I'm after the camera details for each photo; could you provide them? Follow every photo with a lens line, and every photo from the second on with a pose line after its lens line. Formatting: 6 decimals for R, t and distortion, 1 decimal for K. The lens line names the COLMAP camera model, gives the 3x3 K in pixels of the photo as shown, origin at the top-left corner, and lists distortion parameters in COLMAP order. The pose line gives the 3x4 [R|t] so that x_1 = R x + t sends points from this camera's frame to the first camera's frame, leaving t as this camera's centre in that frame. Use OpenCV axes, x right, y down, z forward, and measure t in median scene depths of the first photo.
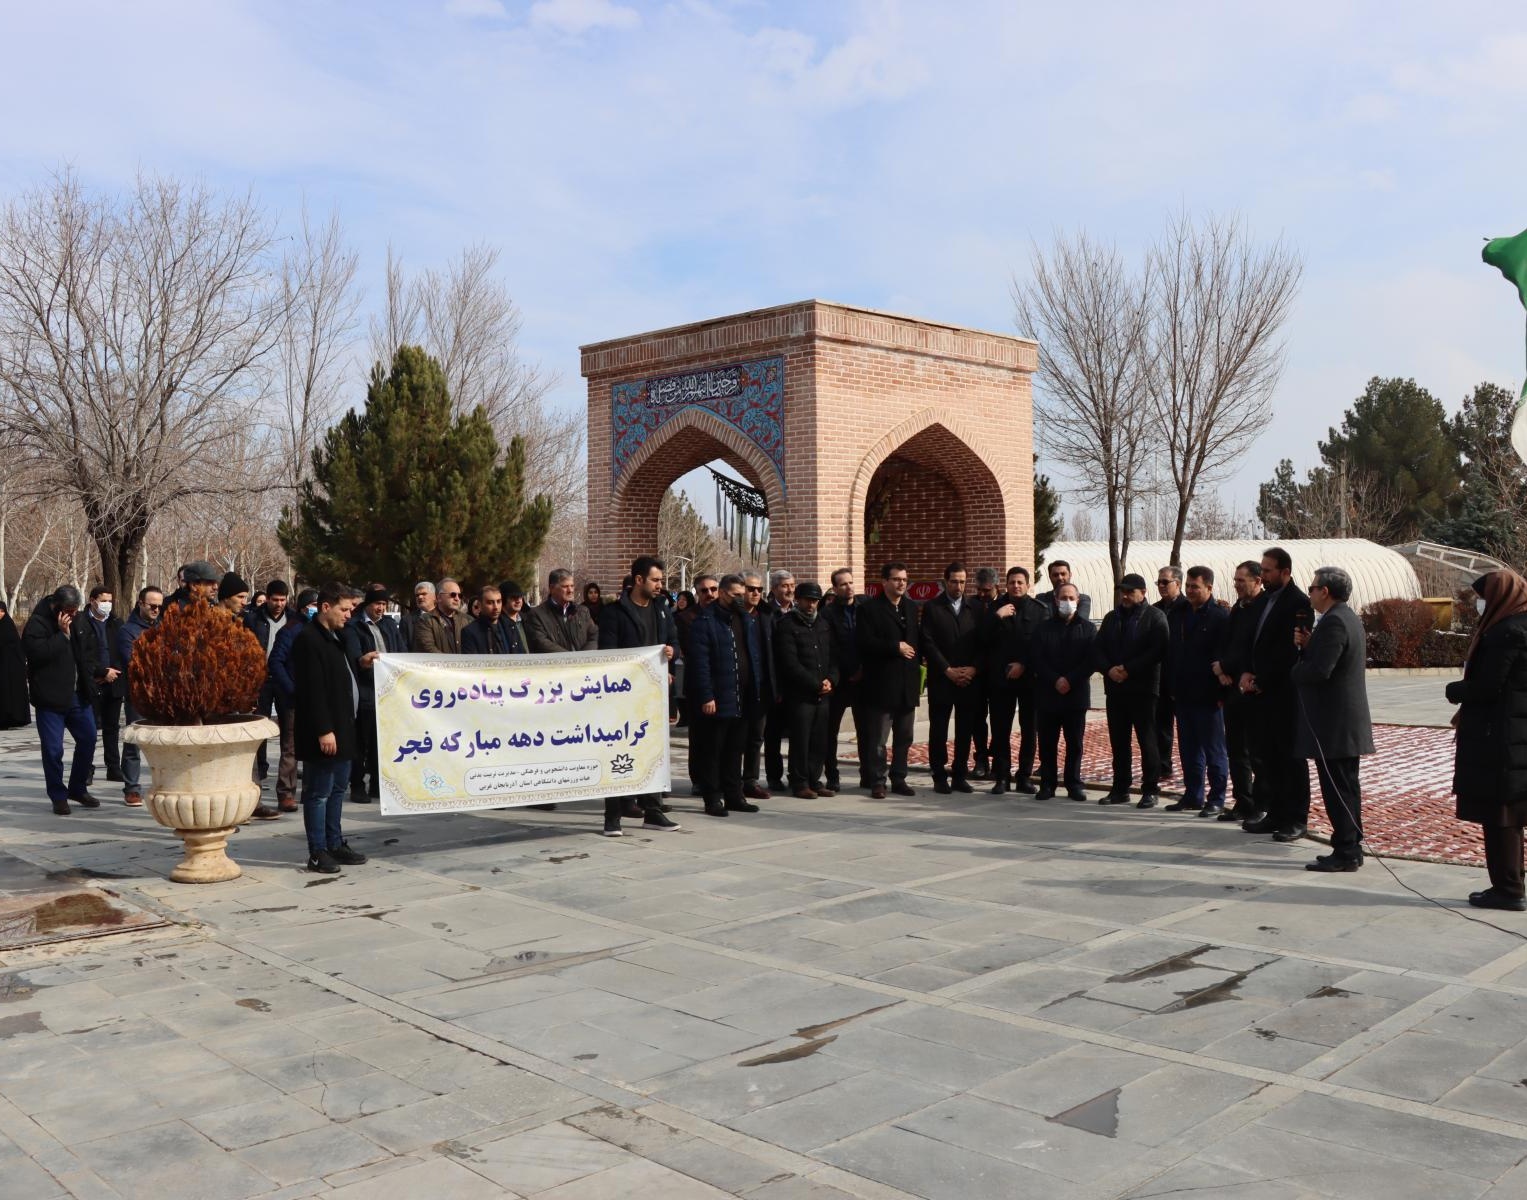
lens RADIAL K [[1519.1, 0, 744.0], [0, 1519.1, 578.3], [0, 0, 1]] dist [-0.112062, 0.000000]
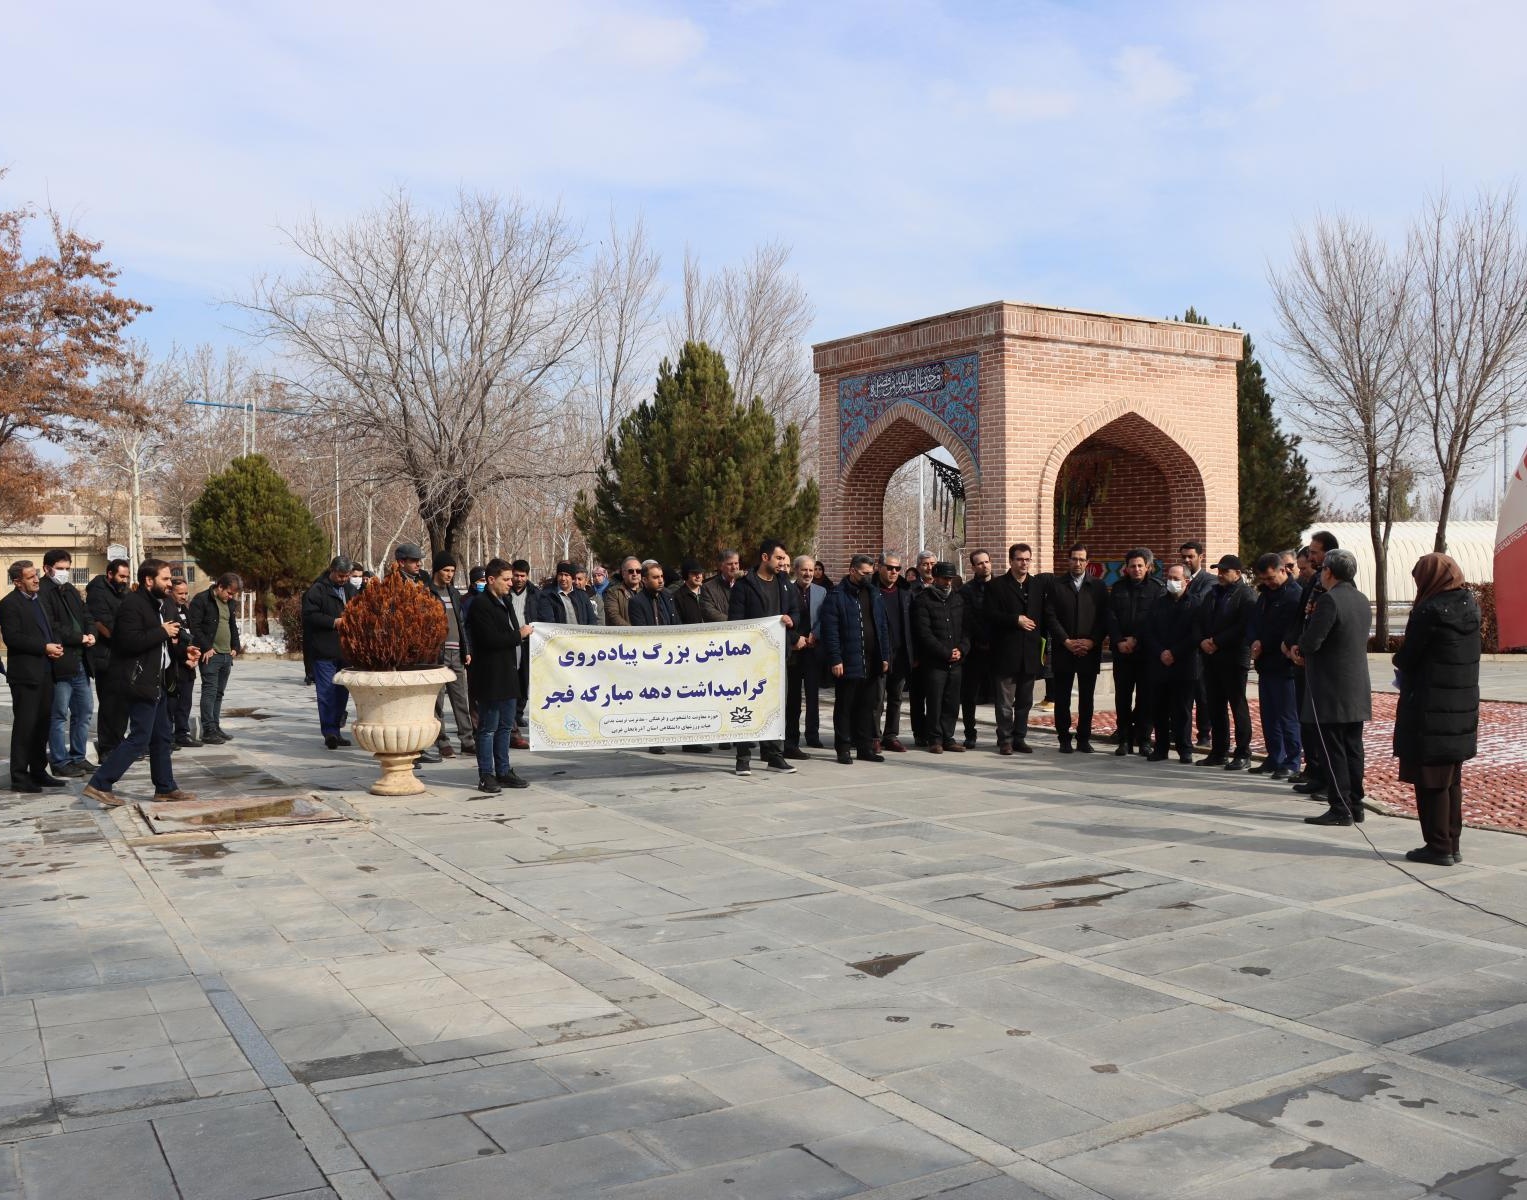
lens RADIAL K [[1519.1, 0, 756.0], [0, 1519.1, 595.0], [0, 0, 1]] dist [-0.112062, 0.000000]
pose [[0.973105, 0.010024, -0.230142, 0.113827], [-0.004054, 0.999643, 0.026401, -0.001295], [0.230325, -0.024758, 0.972799, -0.087940]]
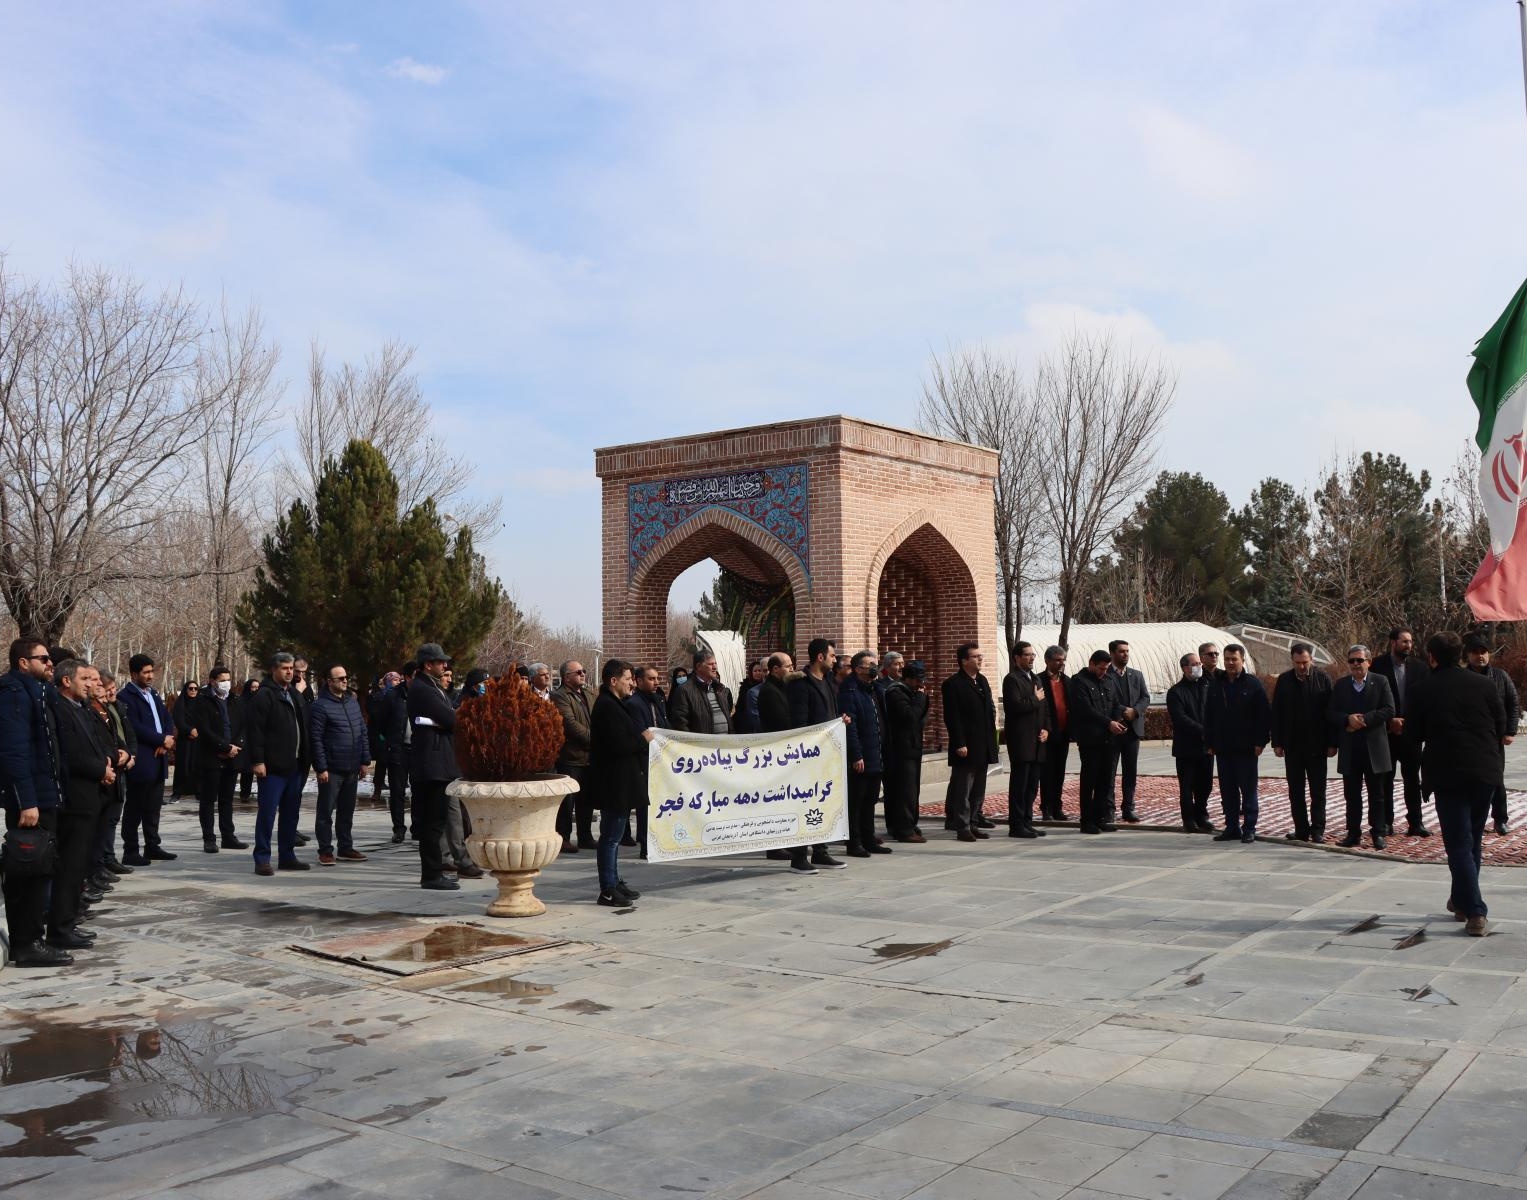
lens RADIAL K [[1519.1, 0, 745.5], [0, 1519.1, 543.6], [0, 0, 1]] dist [-0.112062, 0.000000]
pose [[0.987792, 0.006728, 0.155633, -0.183199], [0.005507, 0.996934, -0.078053, 0.001370], [-0.155681, 0.077957, 0.984726, -0.099984]]
